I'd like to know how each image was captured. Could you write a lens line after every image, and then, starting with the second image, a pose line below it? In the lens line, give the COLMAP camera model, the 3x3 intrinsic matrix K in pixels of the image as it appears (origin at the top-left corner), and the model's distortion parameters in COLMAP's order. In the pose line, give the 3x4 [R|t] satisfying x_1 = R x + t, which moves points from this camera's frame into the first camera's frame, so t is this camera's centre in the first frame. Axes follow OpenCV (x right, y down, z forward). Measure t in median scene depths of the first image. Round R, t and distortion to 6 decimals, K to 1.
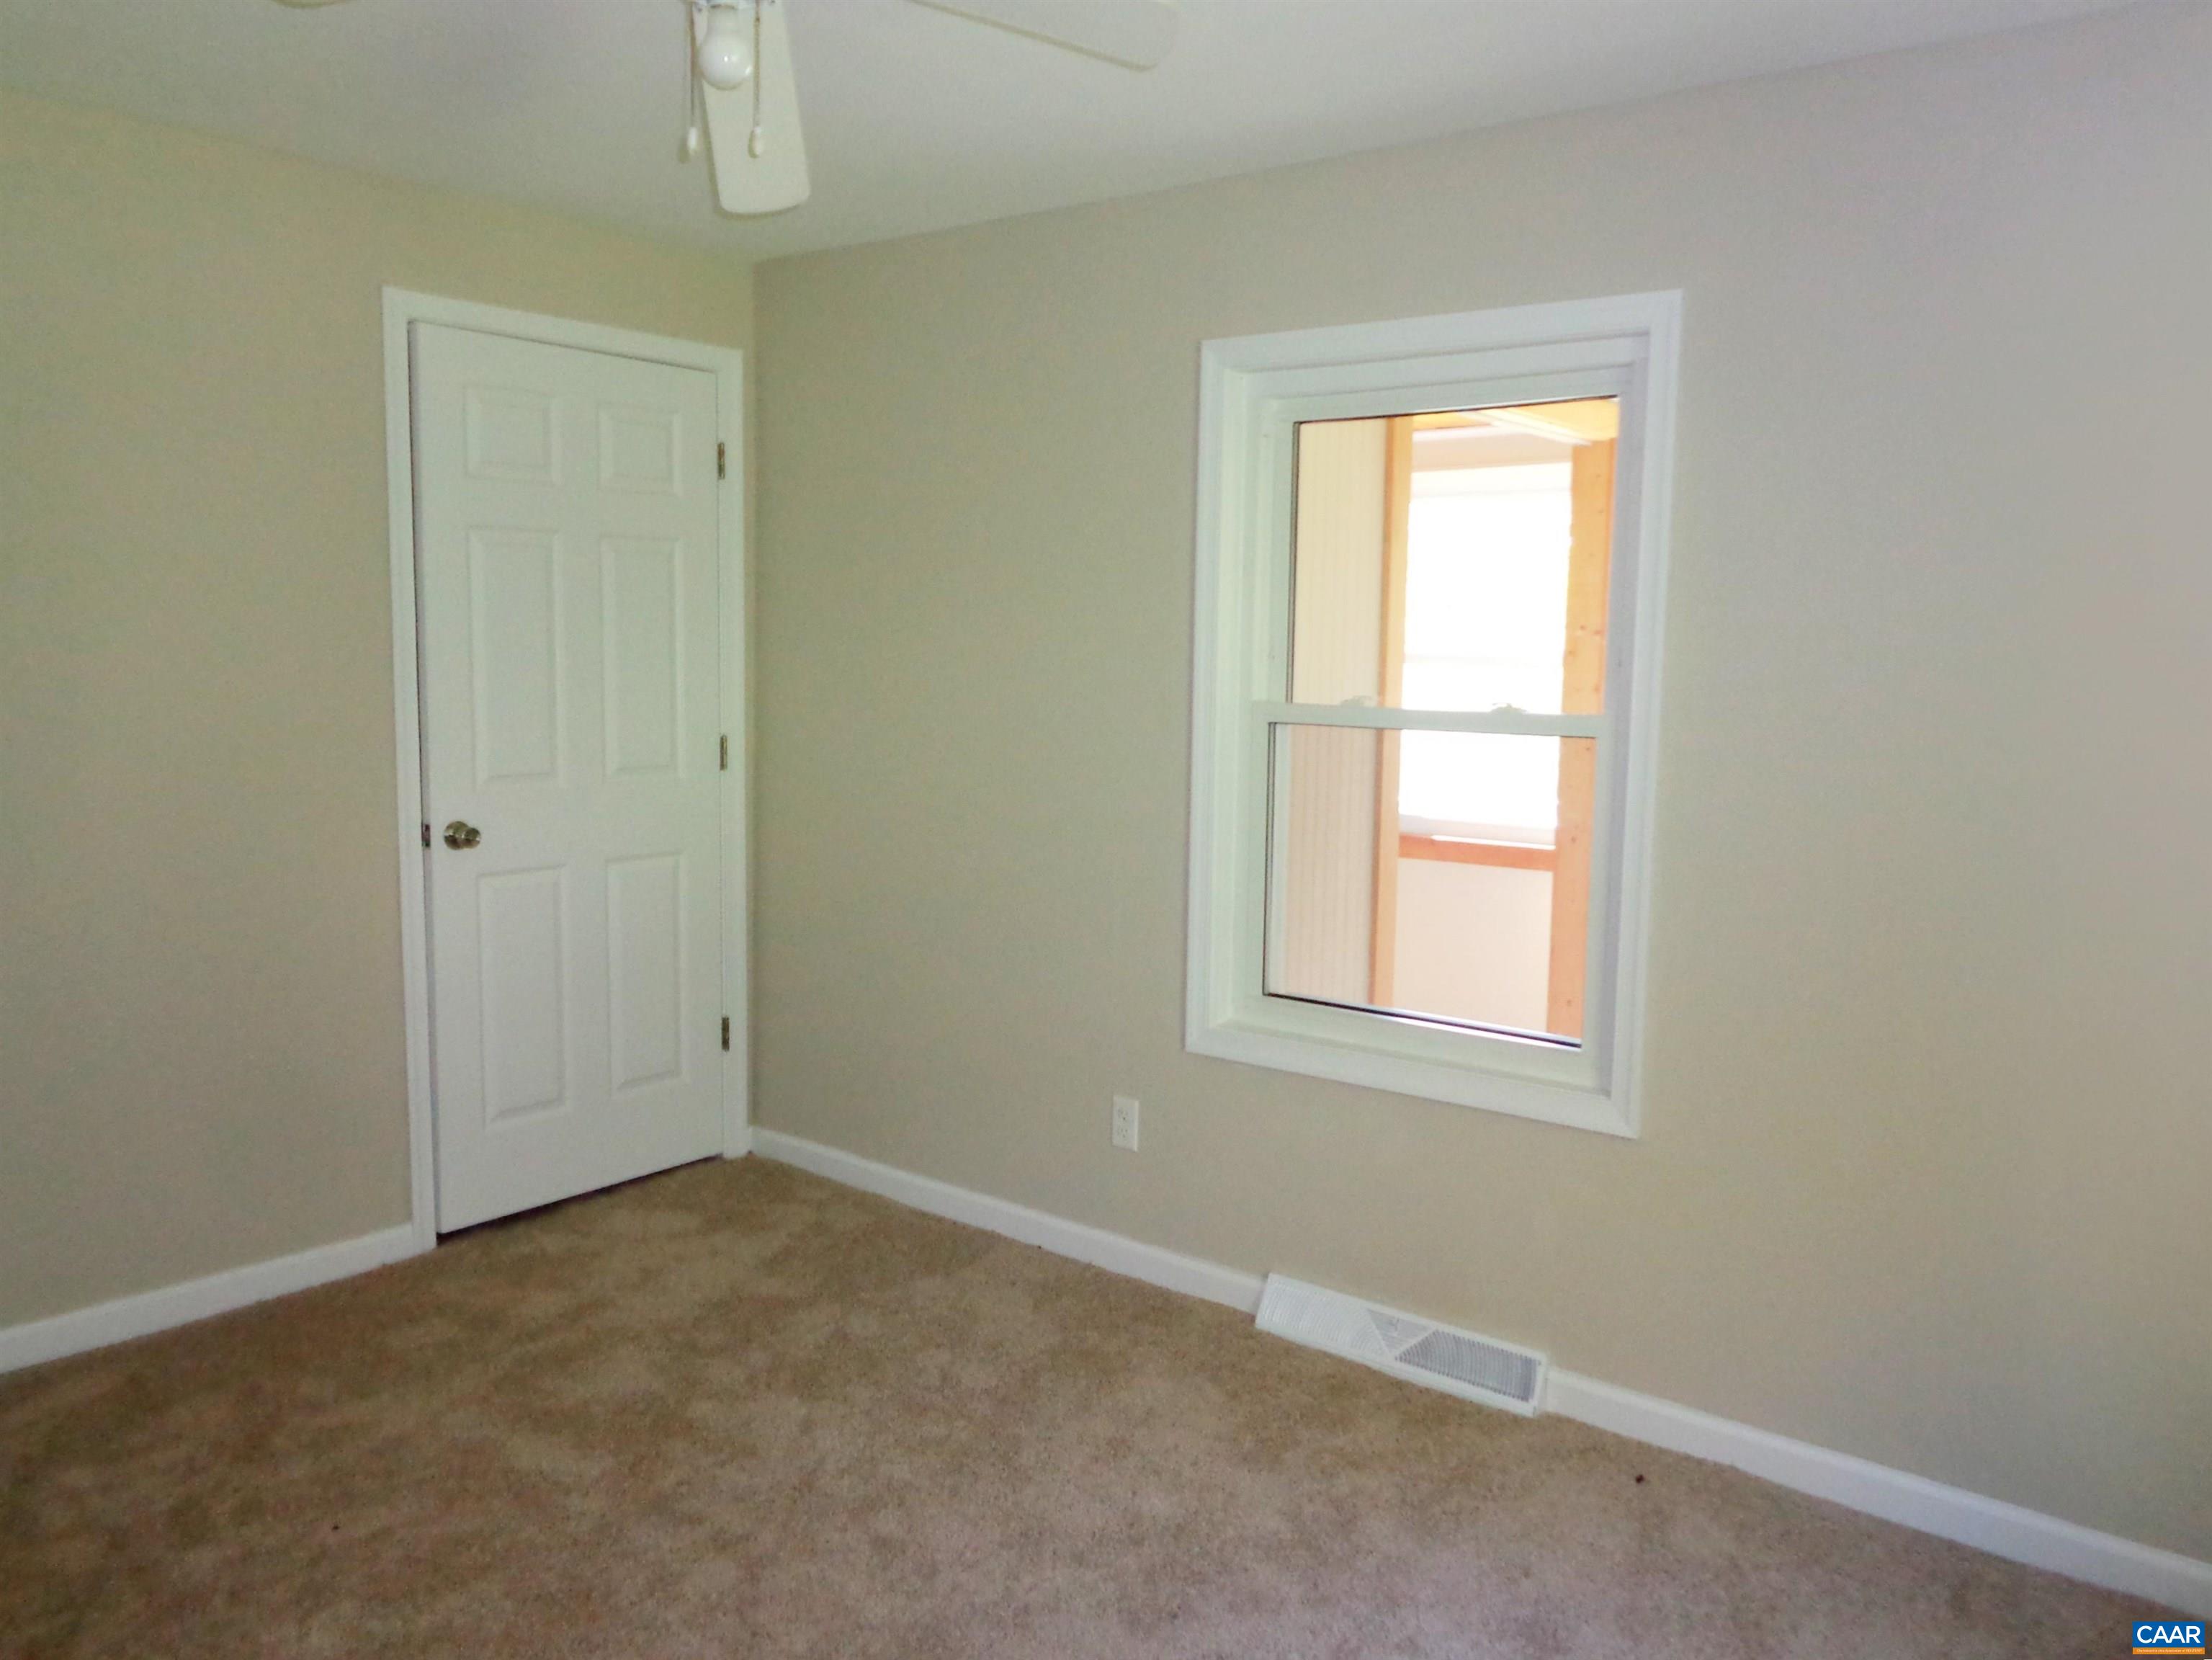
lens RADIAL K [[1709.5, 0, 1106.0], [0, 1709.5, 830.0], [0, 0, 1]] dist [0.006367, -0.000783]
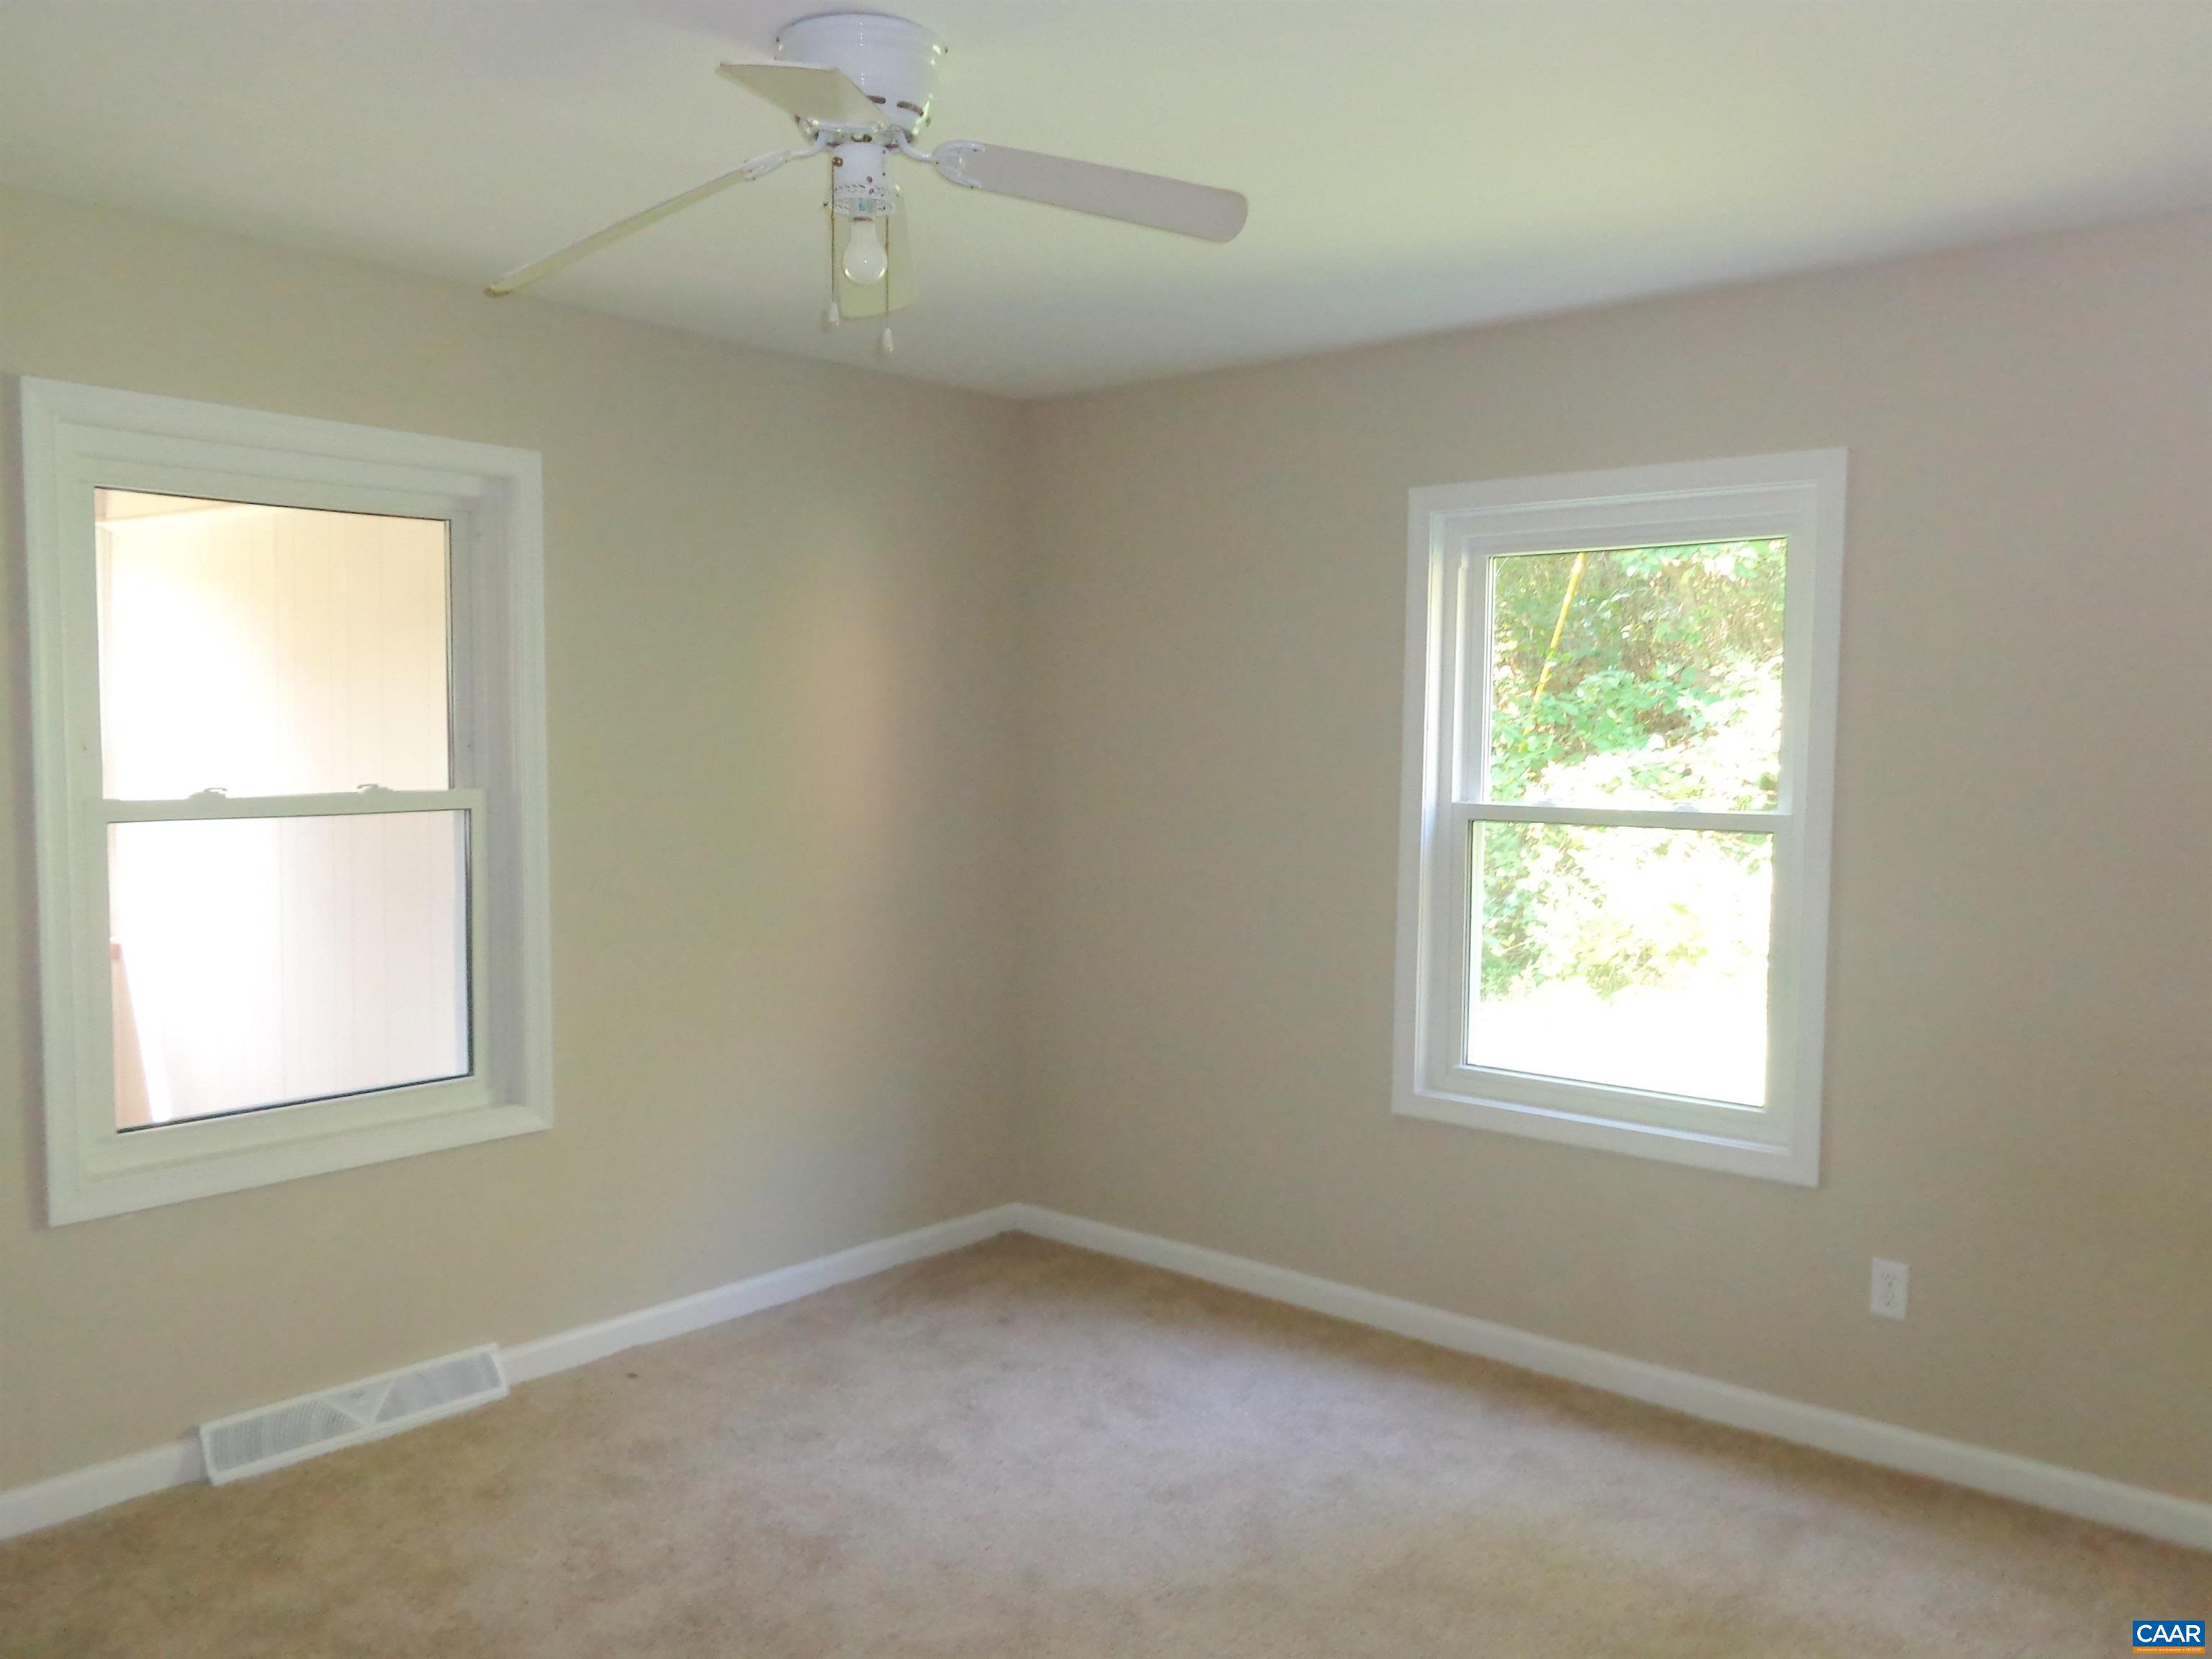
lens RADIAL K [[1709.3, 0, 1106.0], [0, 1709.3, 829.5], [0, 0, 1]] dist [0.006367, -0.000783]
pose [[0.036050, -0.081785, 0.995998, -0.855850], [0.100061, 0.991933, 0.077829, -0.086987], [-0.994328, 0.096855, 0.043943, 0.505152]]
